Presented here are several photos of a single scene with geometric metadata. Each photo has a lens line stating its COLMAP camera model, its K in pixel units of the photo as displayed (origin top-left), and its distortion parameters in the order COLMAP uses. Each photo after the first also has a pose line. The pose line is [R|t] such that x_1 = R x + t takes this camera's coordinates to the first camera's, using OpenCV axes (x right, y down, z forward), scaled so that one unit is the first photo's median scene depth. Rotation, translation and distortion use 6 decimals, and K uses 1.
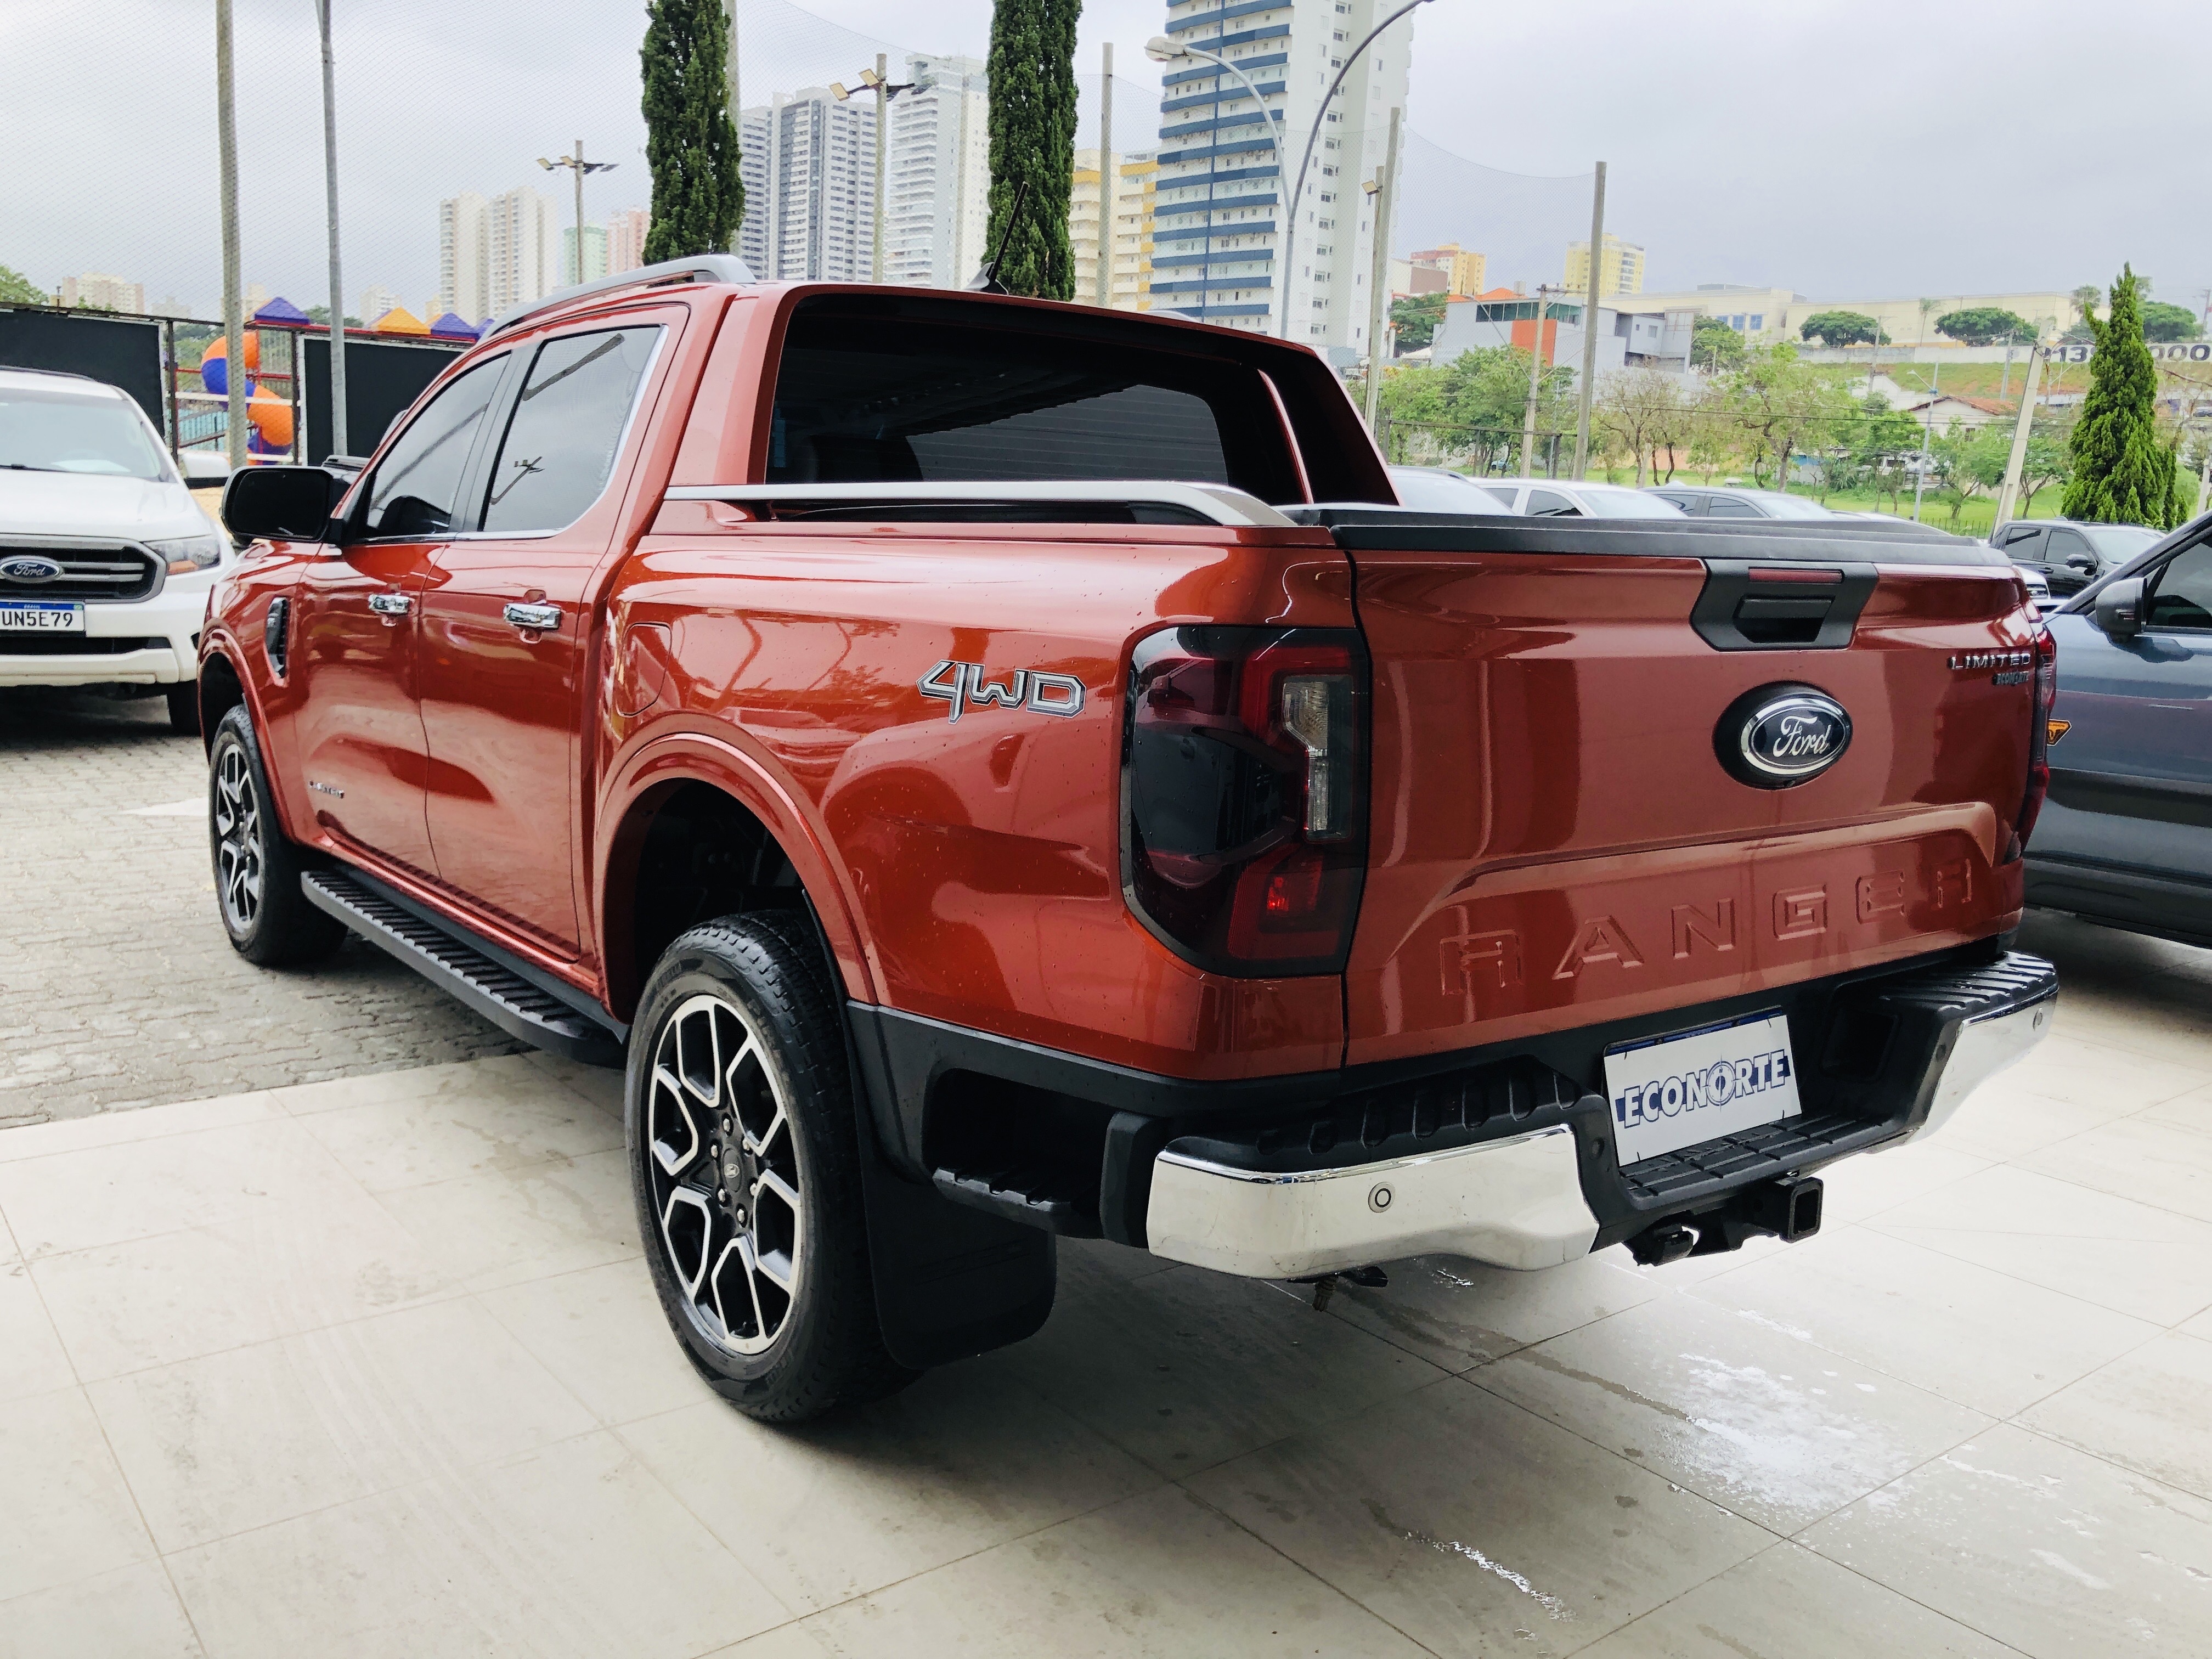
lens RADIAL K [[1857.0, 0, 1106.0], [0, 1857.0, 829.5], [0, 0, 1]] dist [0.036735, -0.031545]
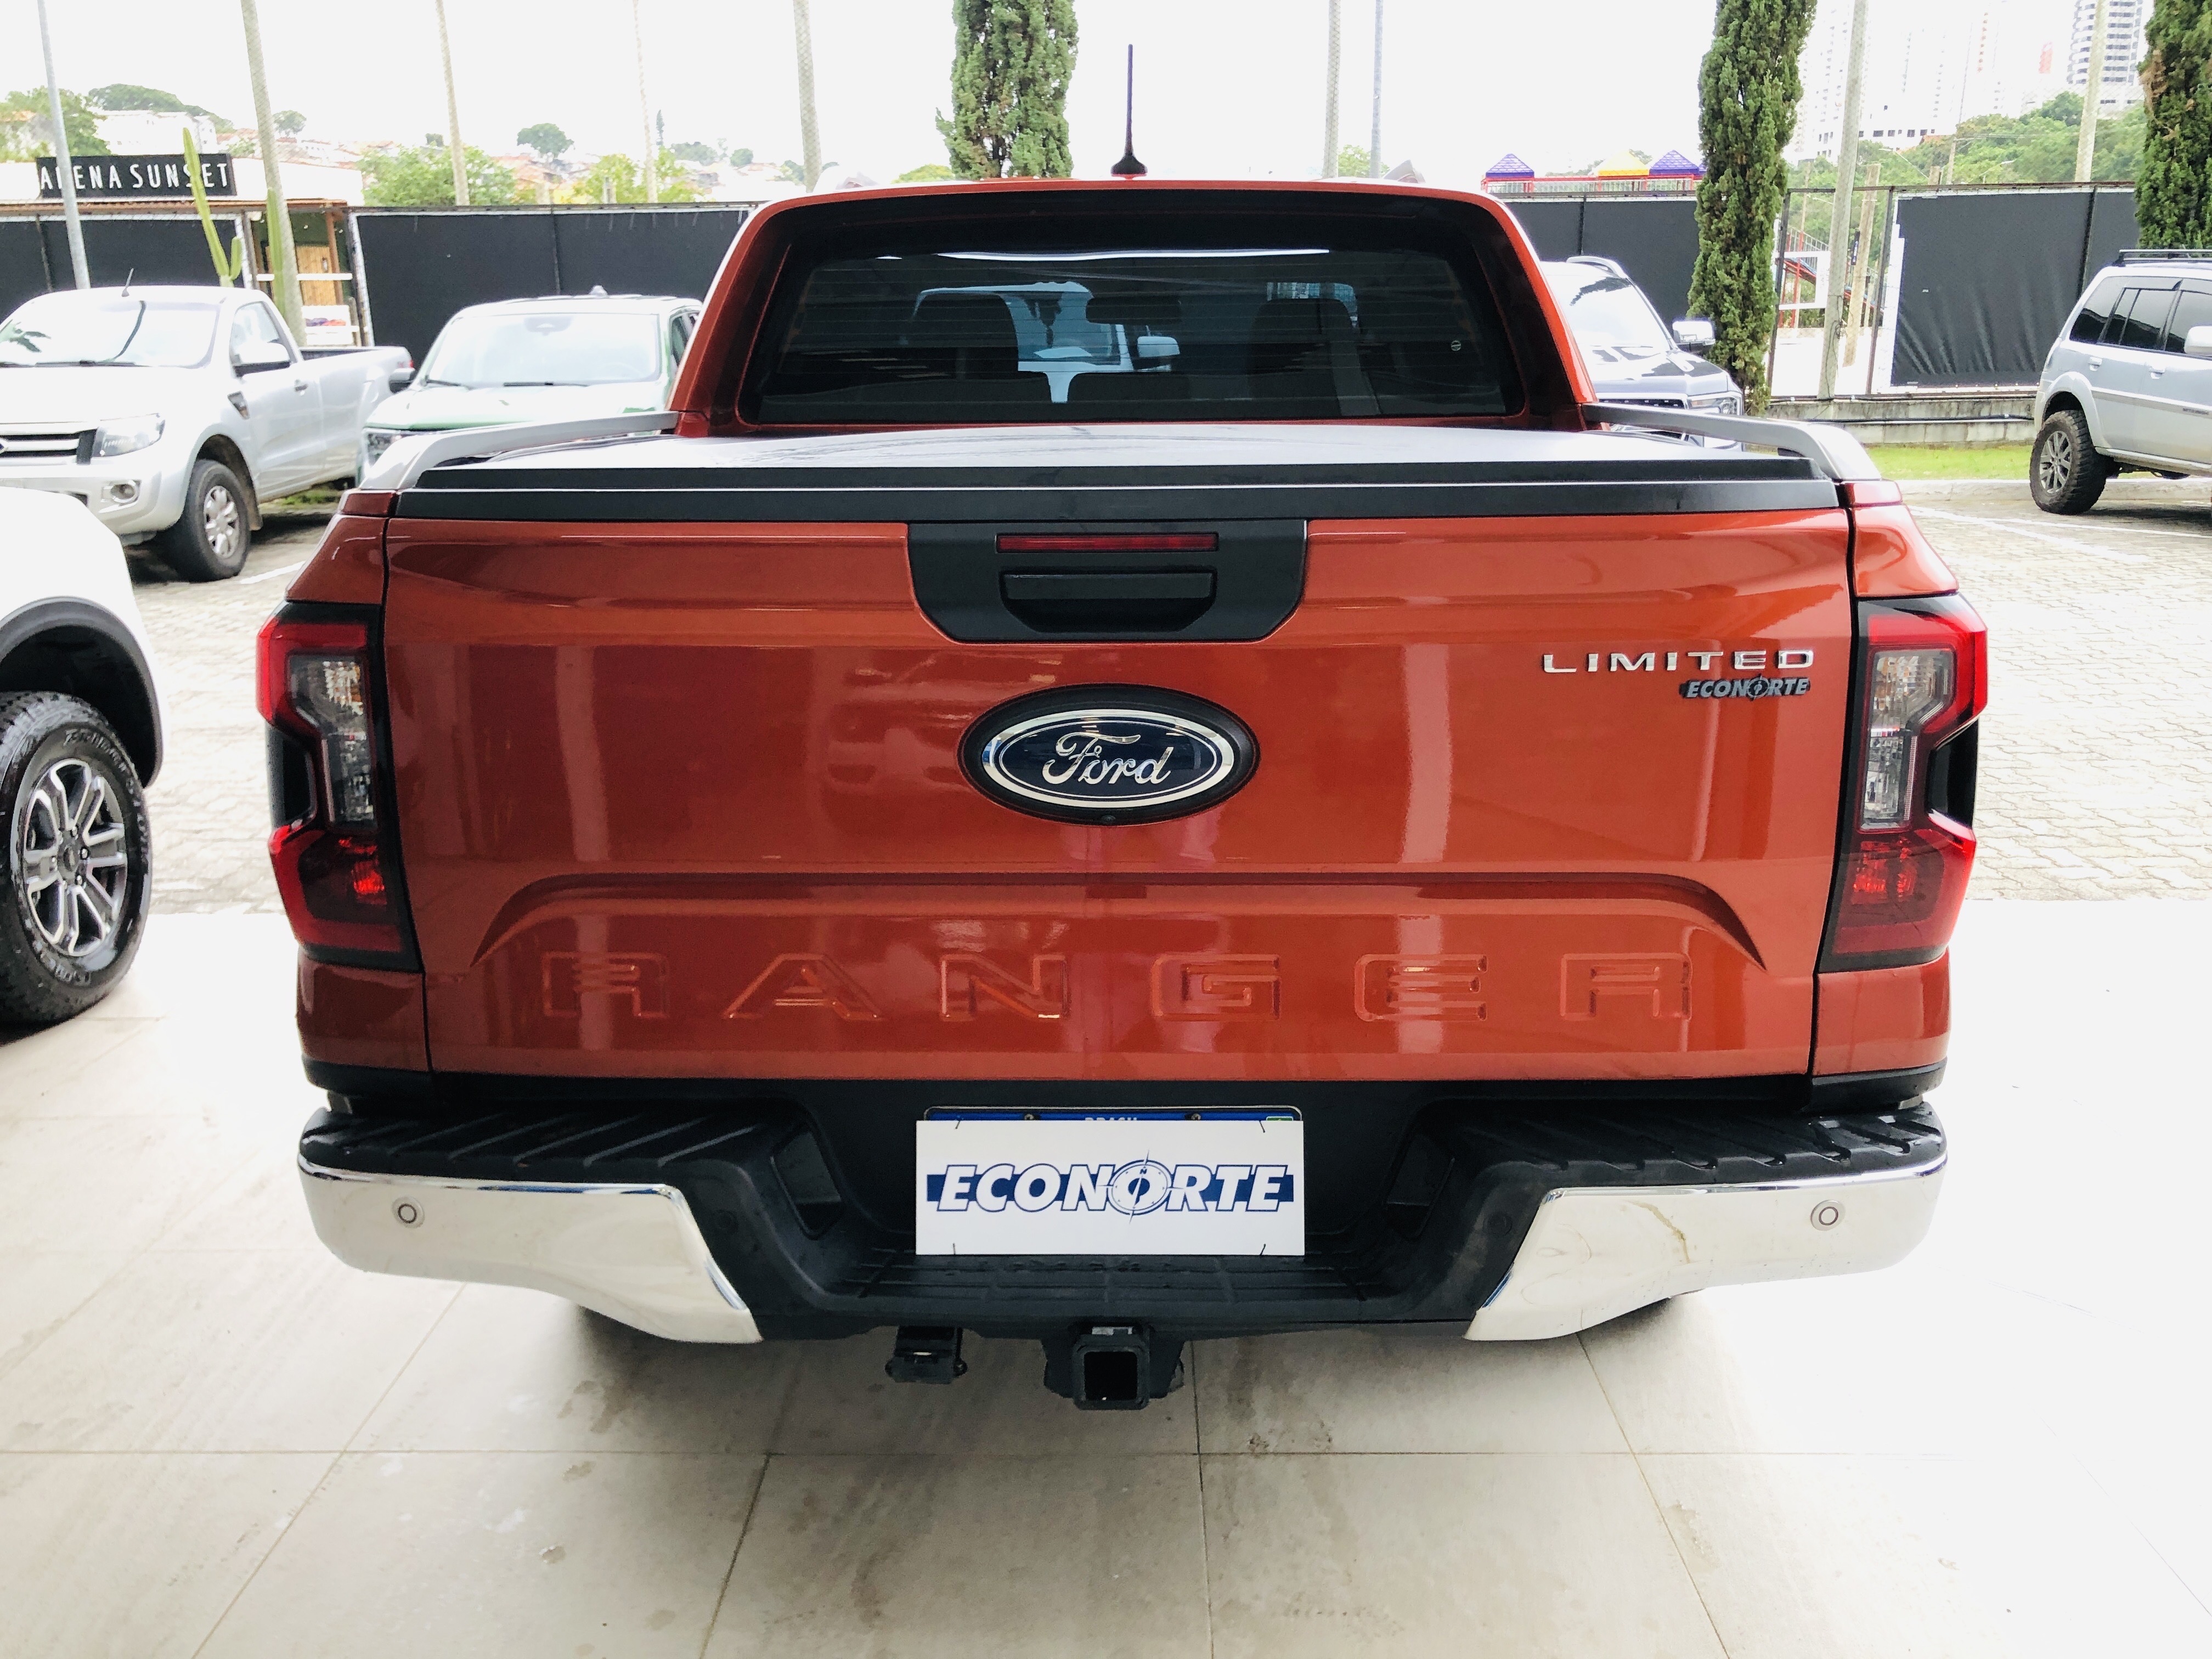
lens RADIAL K [[1857.0, 0, 1106.0], [0, 1857.0, 829.5], [0, 0, 1]] dist [0.036735, -0.031545]
pose [[0.777576, 0.120764, -0.617083, 0.784113], [-0.068099, 0.991785, 0.108283, -0.096398], [0.625090, -0.042176, 0.779412, 0.391771]]
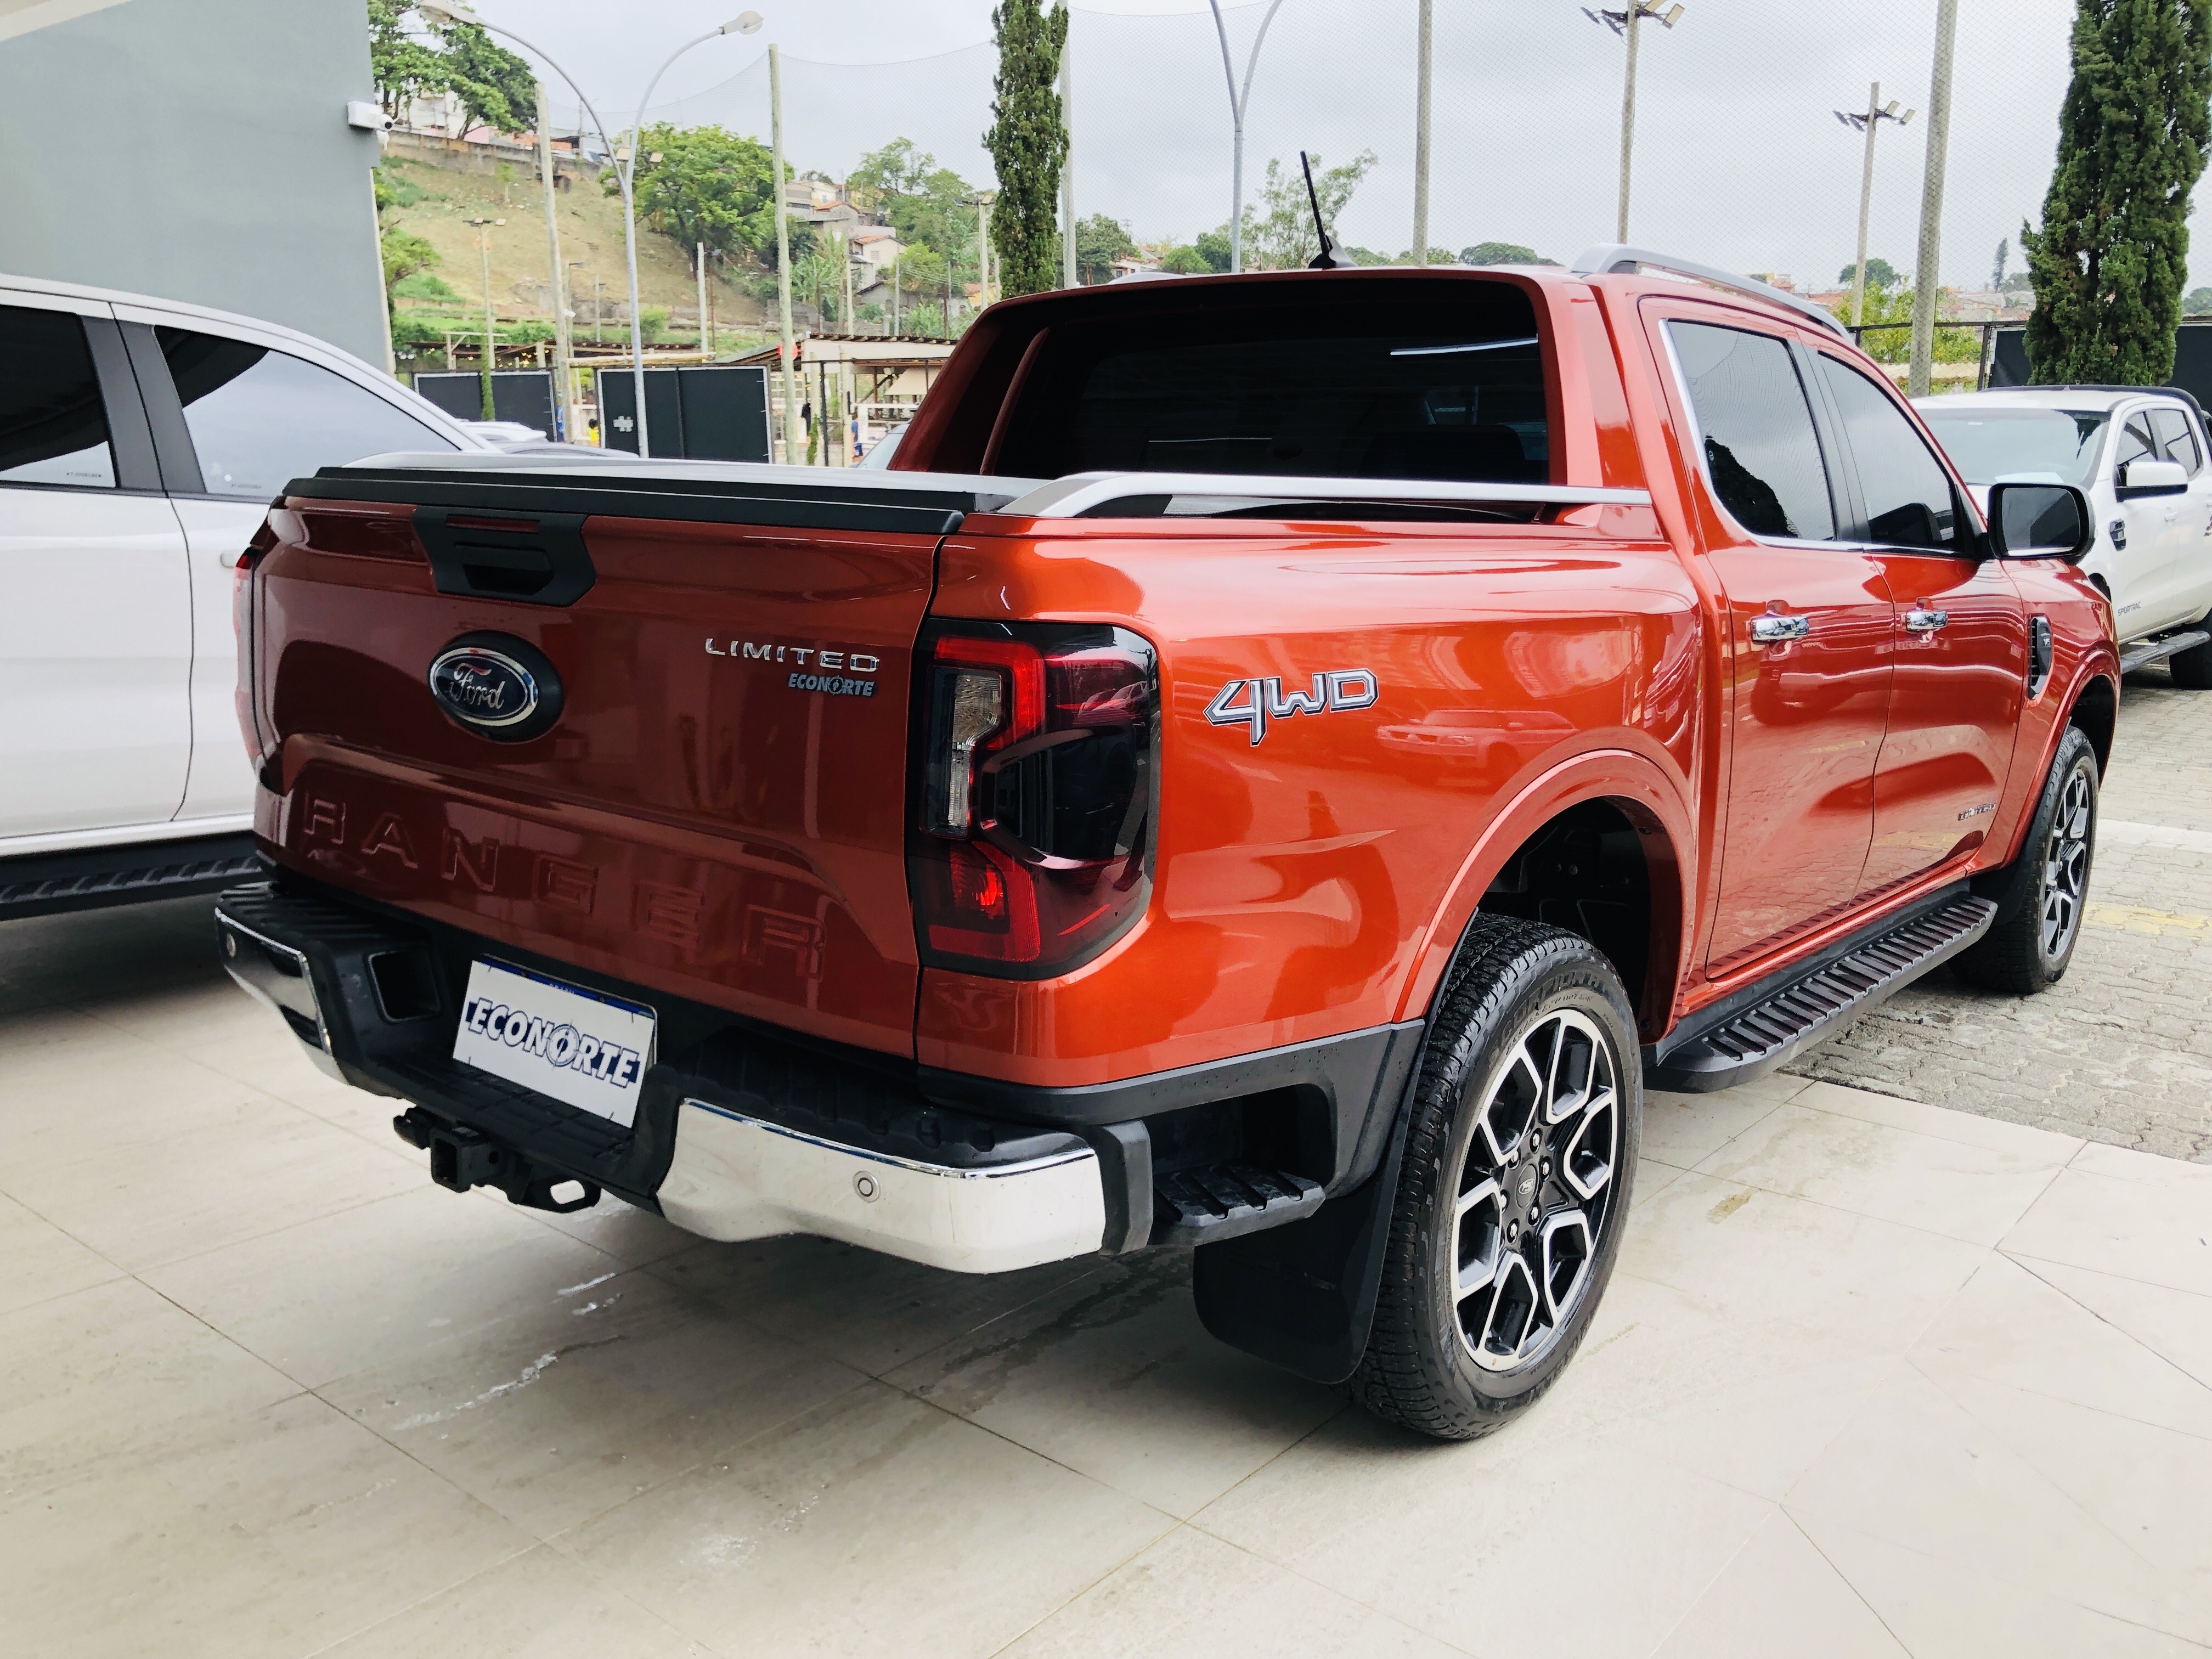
lens RADIAL K [[1857.0, 0, 1106.0], [0, 1857.0, 829.5], [0, 0, 1]] dist [0.036735, -0.031545]
pose [[0.219704, 0.162148, -0.961997, 1.323243], [-0.177142, 0.976329, 0.124108, -0.148041], [0.959349, 0.143143, 0.243227, 1.023239]]
